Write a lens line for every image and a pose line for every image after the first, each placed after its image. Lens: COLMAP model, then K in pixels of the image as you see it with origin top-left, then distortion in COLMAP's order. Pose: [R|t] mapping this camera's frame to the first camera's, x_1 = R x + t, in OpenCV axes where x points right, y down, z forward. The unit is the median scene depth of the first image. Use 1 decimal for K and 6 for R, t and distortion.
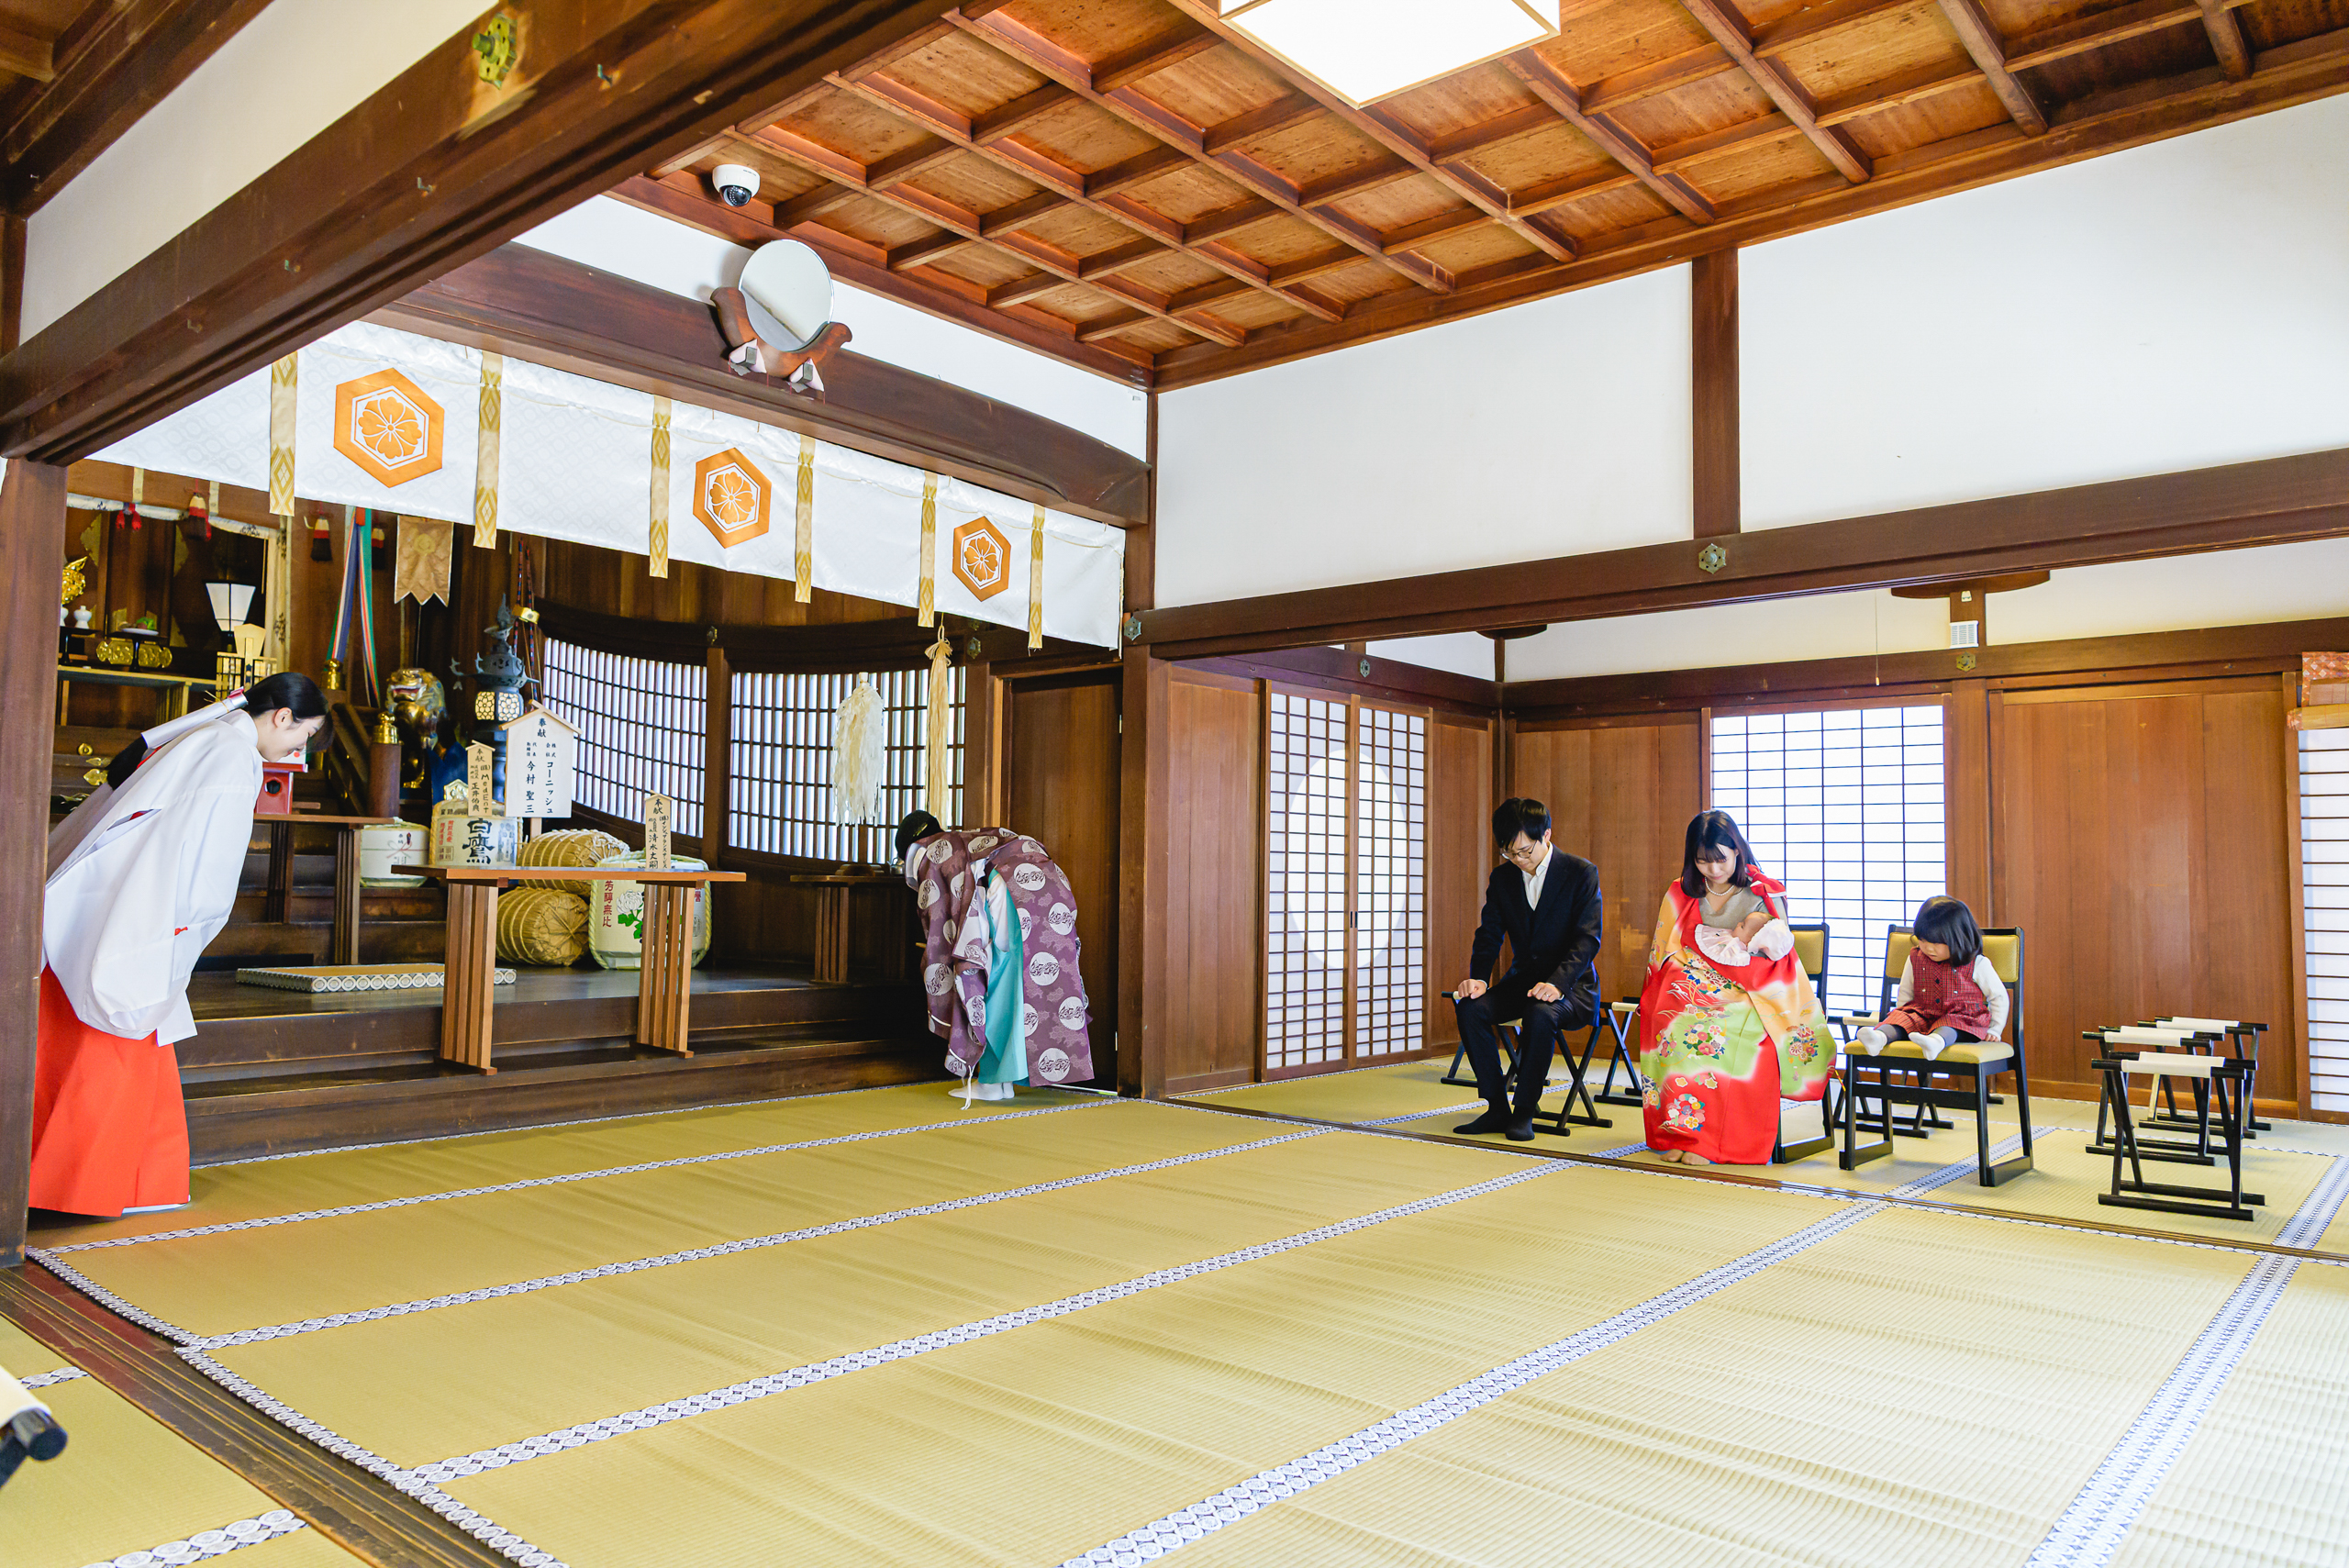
lens RADIAL K [[1605.6, 0, 1138.2], [0, 1605.6, 780.8], [0, 0, 1]] dist [0.002391, 0.001476]
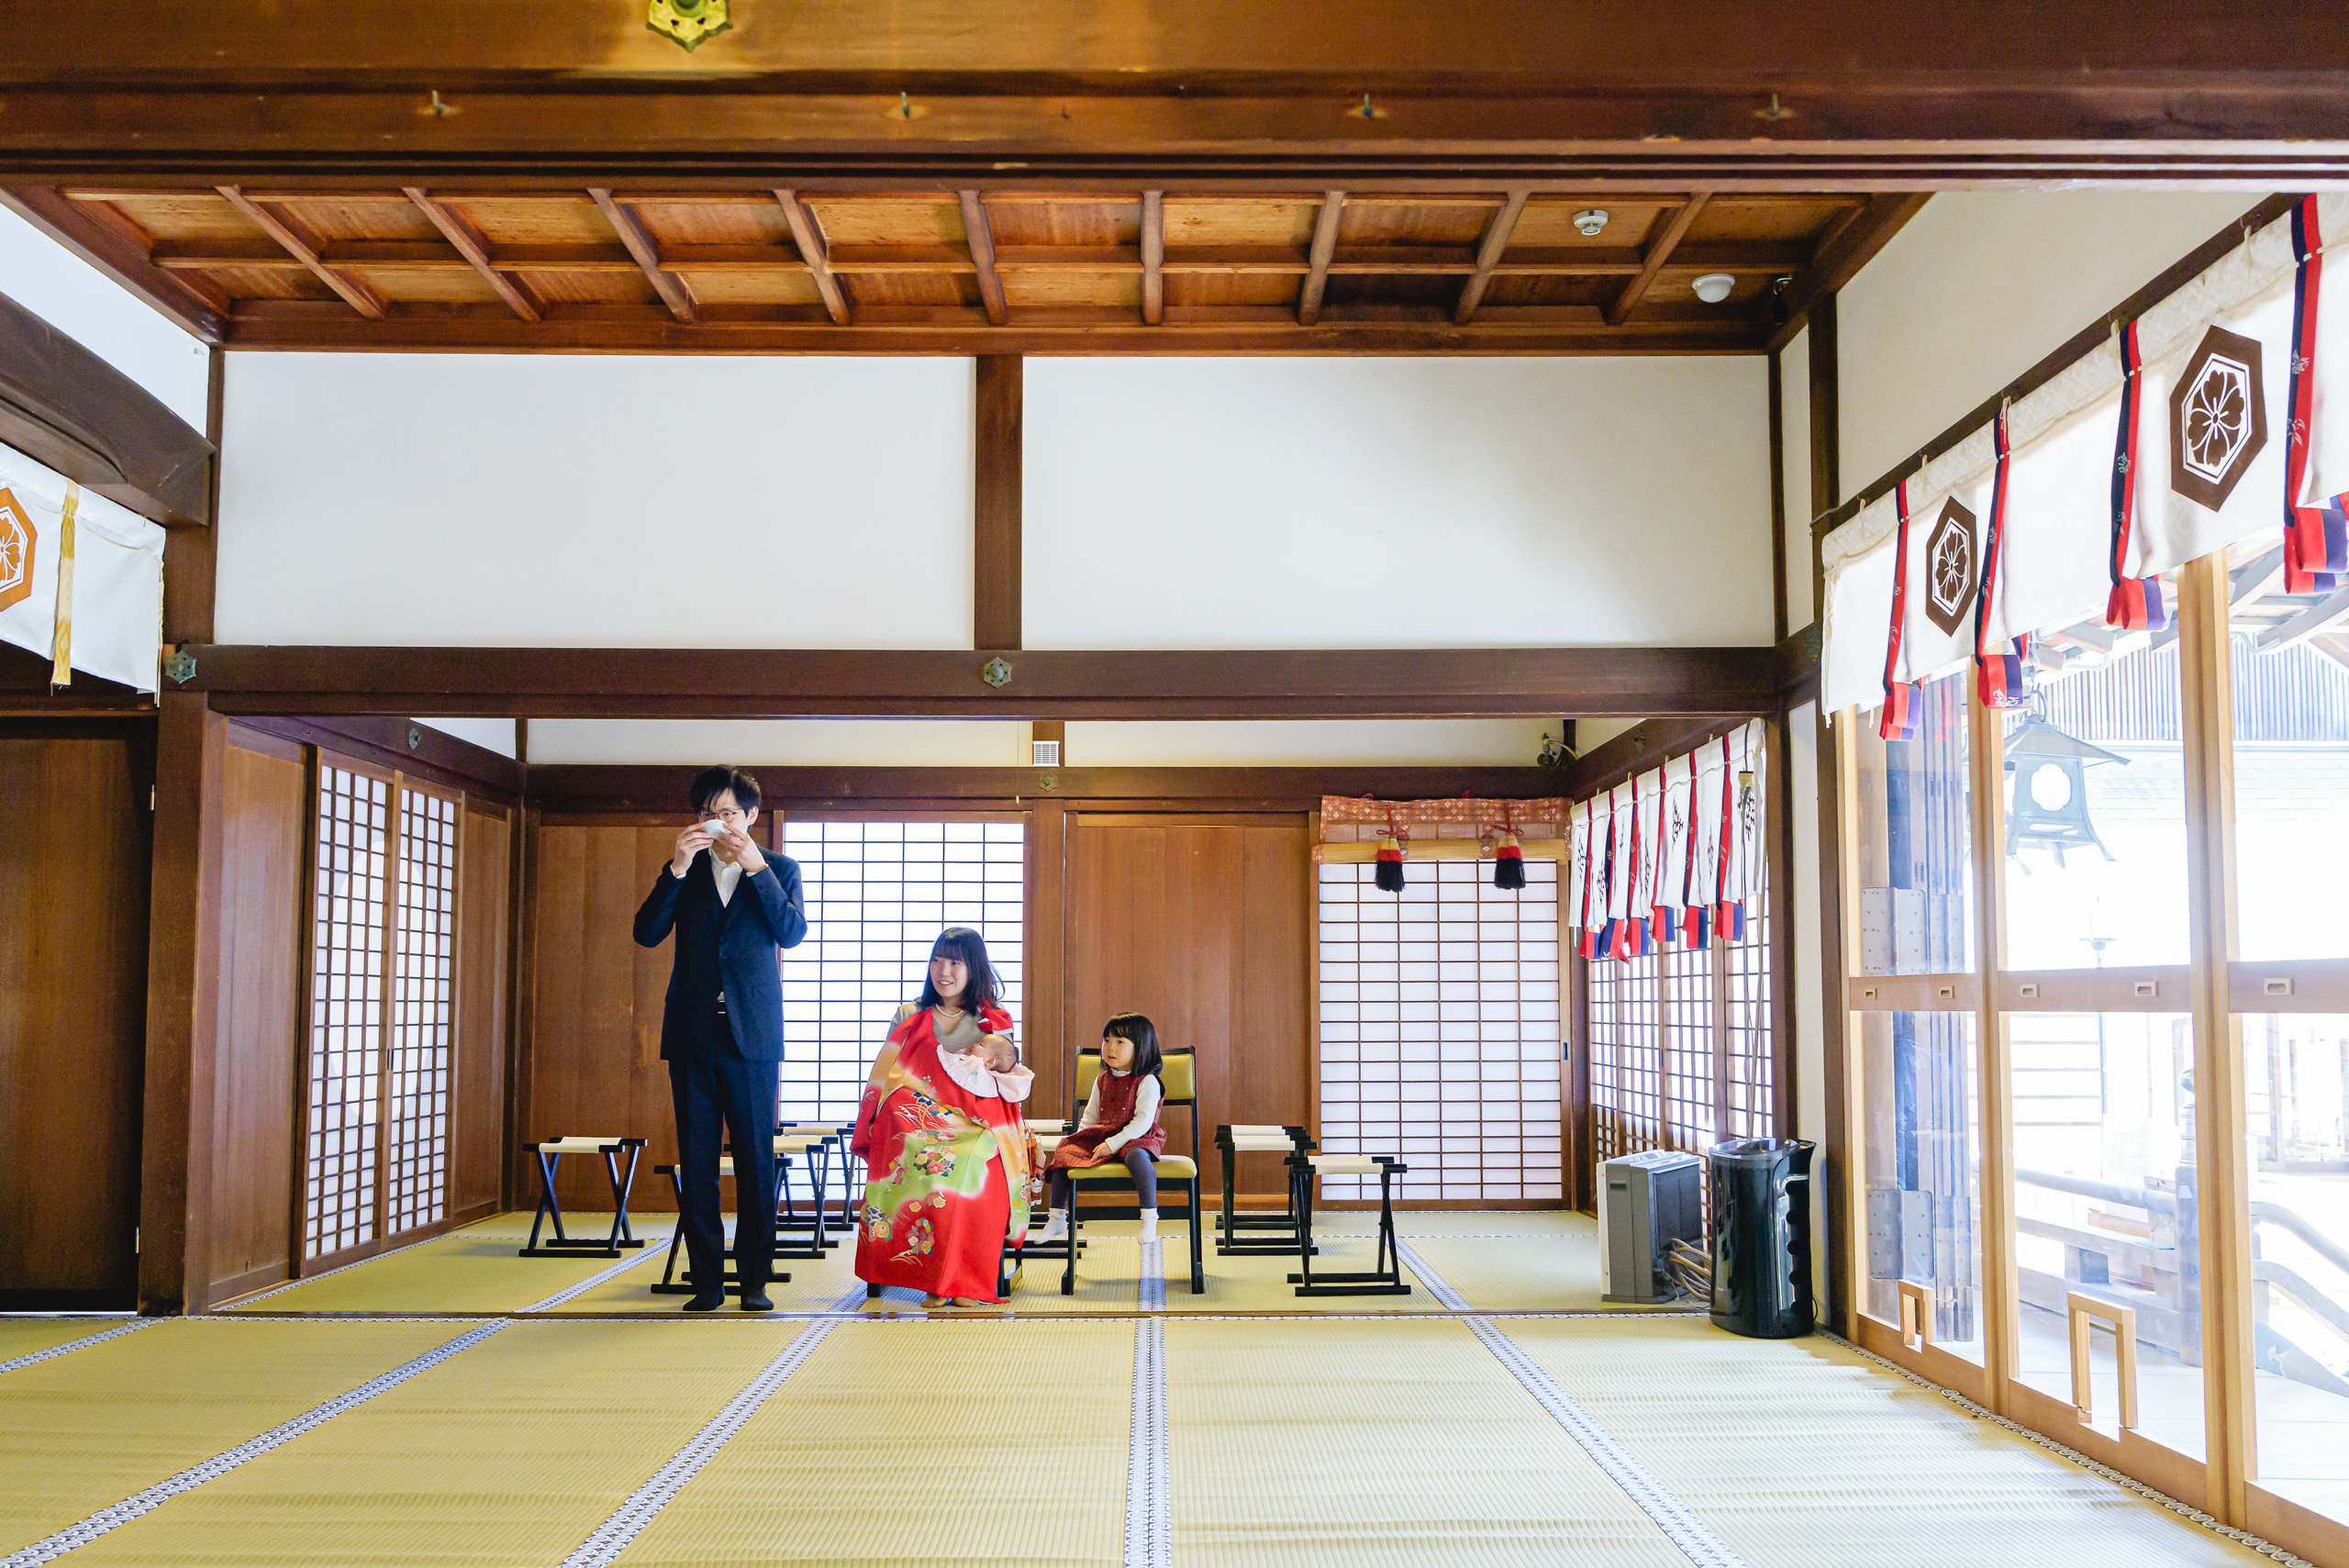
lens RADIAL K [[1977.8, 0, 1182.2], [0, 1977.8, 863.7], [0, 0, 1]] dist [0.010645, -0.010400]
pose [[0.743281, 0.034499, 0.668089, -0.258917], [-0.032270, 0.999356, -0.015703, -0.006646], [-0.668201, -0.009887, 0.743915, 0.031672]]
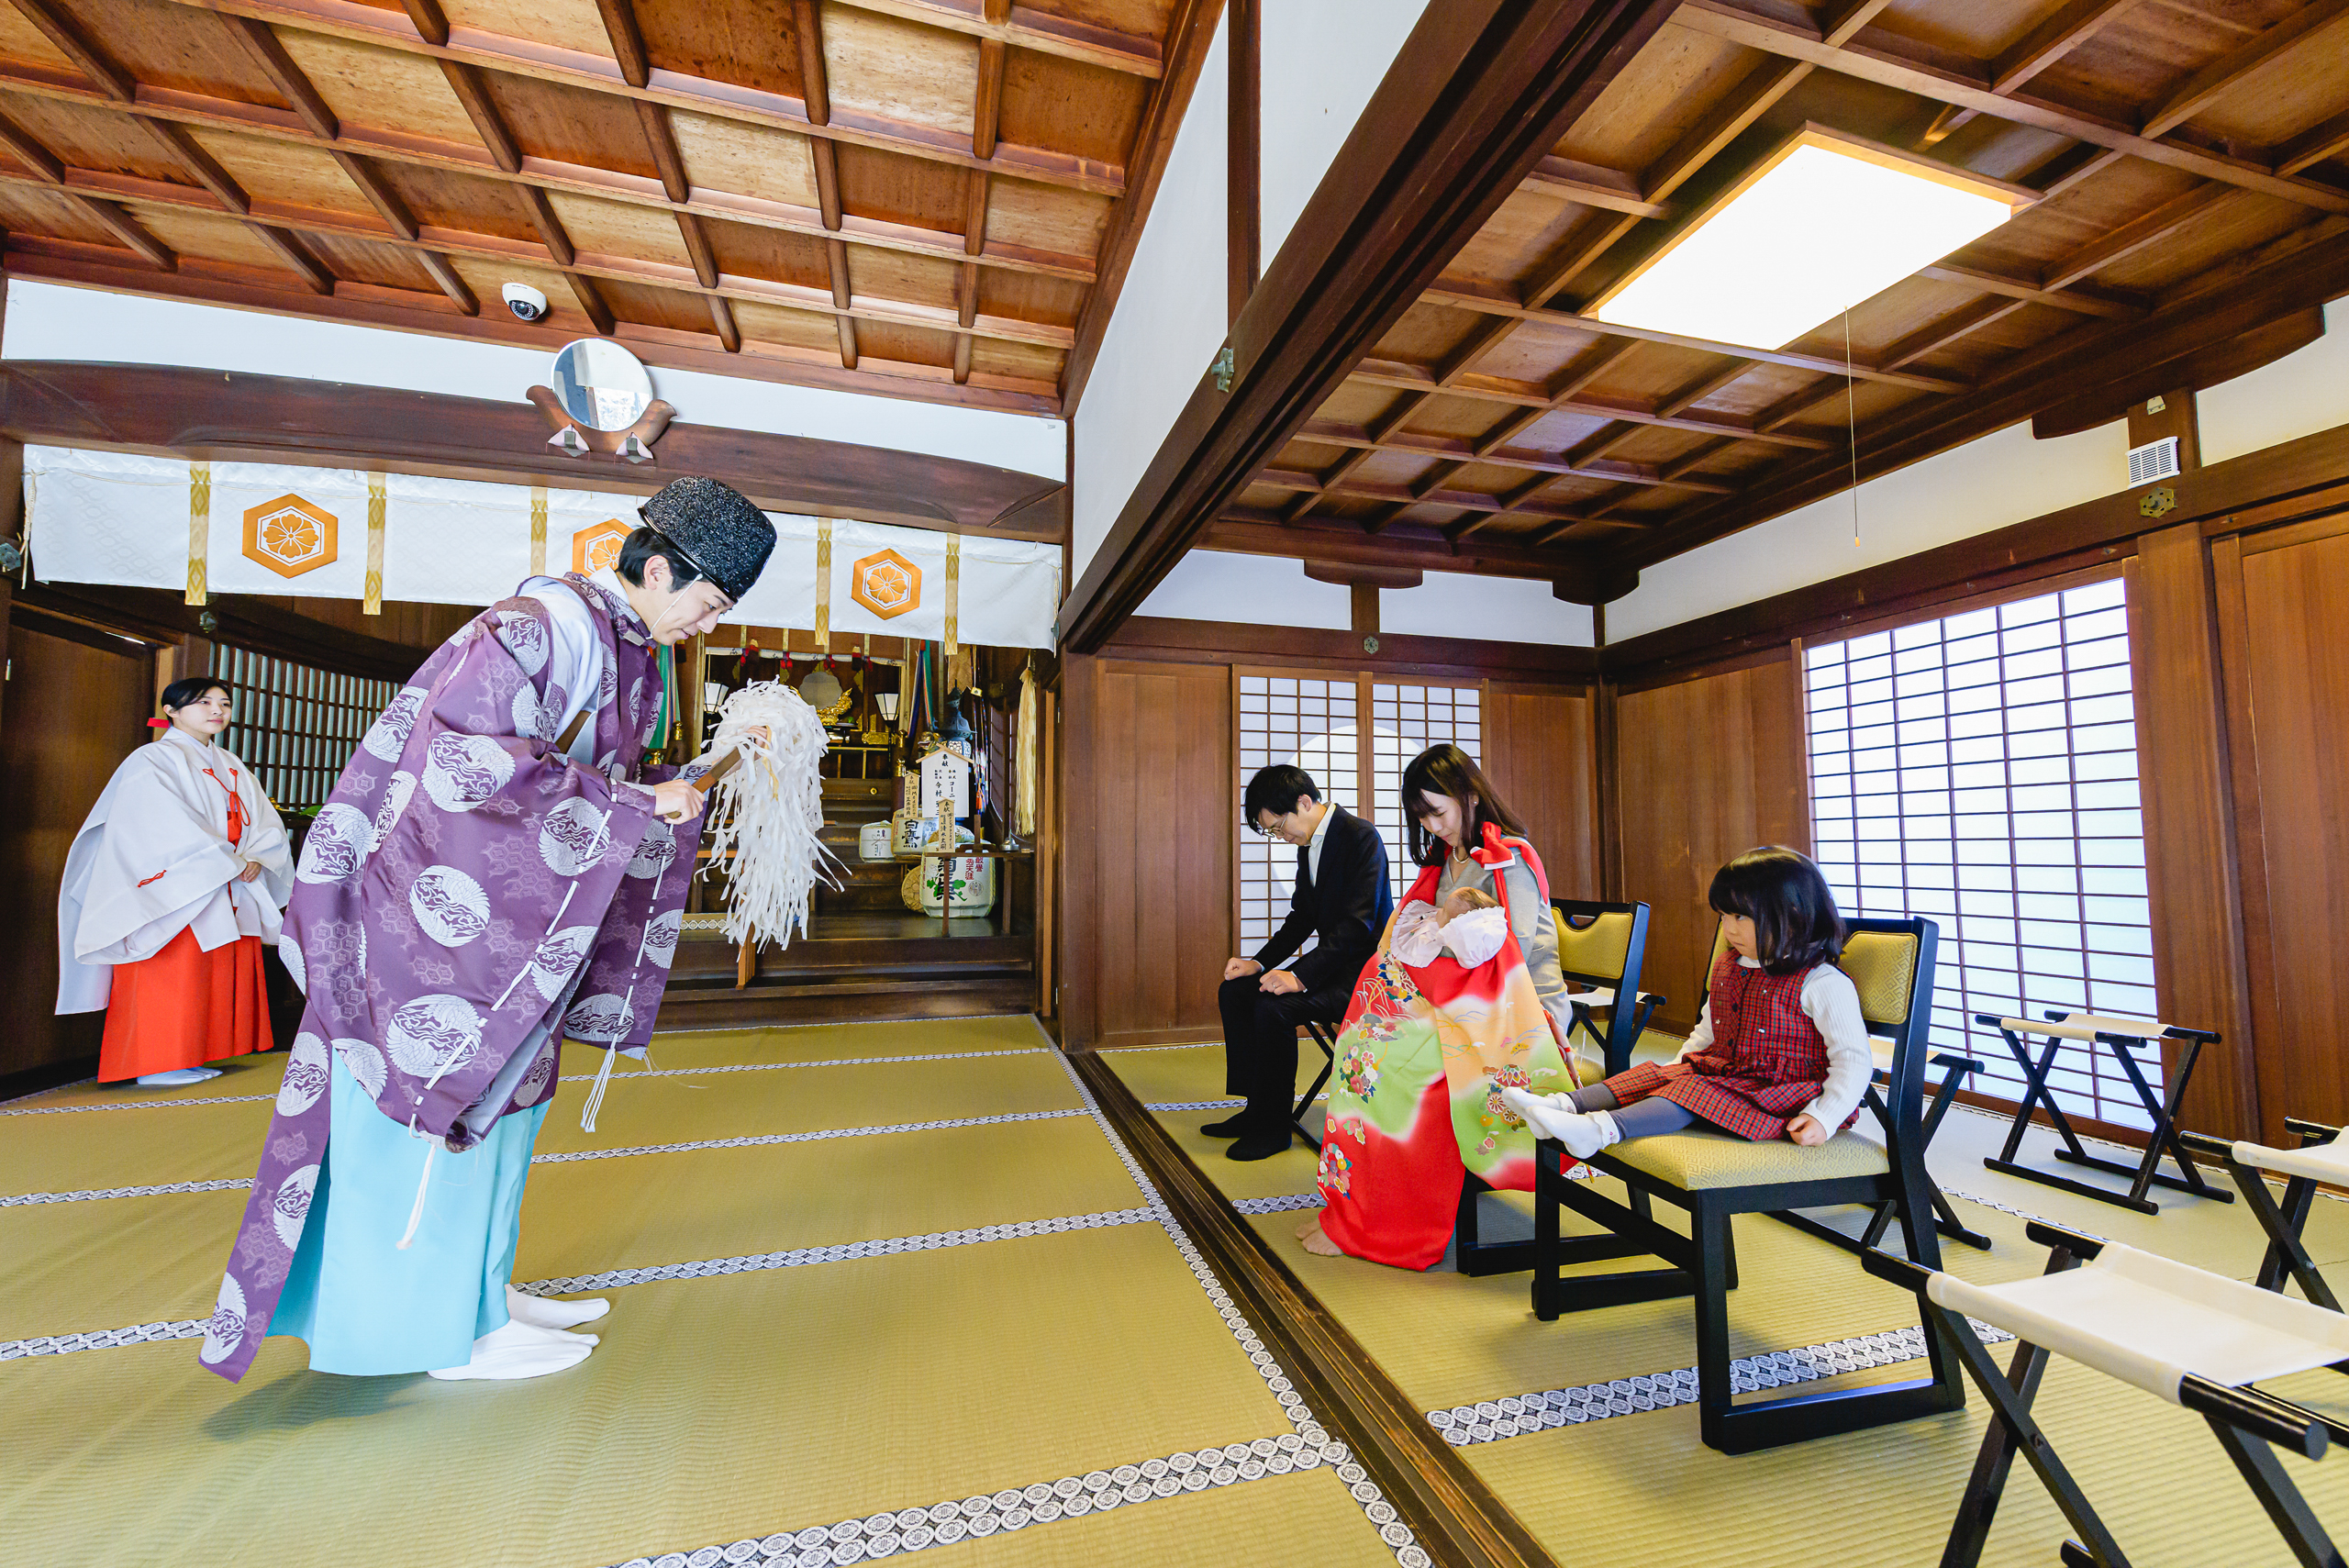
lens RADIAL K [[920.9, 0, 1174.5], [0, 920.9, 784.0], [0, 0, 1]] dist [0.016586, -0.000273]
pose [[0.841385, -0.054940, -0.537637, 0.403086], [0.047064, 0.998489, -0.028379, 0.035318], [0.538383, -0.001426, 0.842699, 0.492179]]
